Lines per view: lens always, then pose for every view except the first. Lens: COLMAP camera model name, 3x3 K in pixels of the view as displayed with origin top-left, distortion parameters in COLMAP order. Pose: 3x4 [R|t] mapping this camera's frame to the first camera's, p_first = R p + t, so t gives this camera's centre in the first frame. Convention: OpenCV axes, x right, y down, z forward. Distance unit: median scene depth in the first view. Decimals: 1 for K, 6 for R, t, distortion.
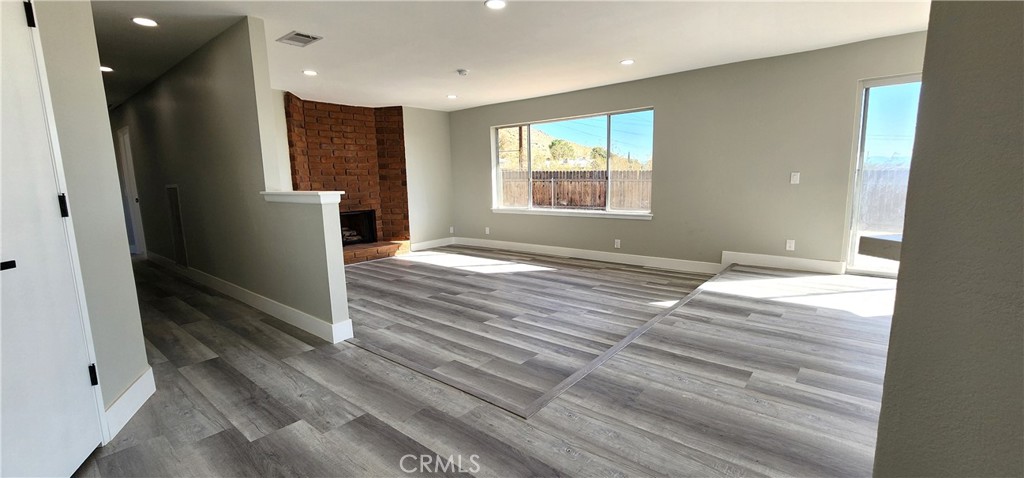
lens RADIAL K [[421.3, 0, 514.9], [0, 421.3, 239.8], [0, 0, 1]] dist [-0.000372, 0.000138]
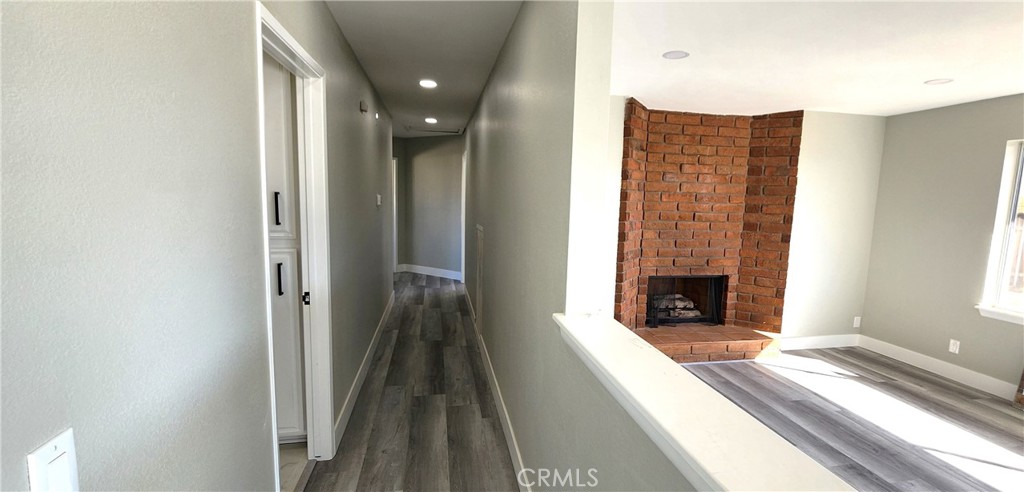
lens RADIAL K [[443.1, 0, 531.4], [0, 443.1, 248.8], [0, 0, 1]] dist [-0.000633, -0.000111]
pose [[0.784646, 0.119265, -0.608364, -0.169725], [-0.136592, 0.990464, 0.018002, -0.085771], [0.604709, 0.068972, 0.793454, 0.295920]]
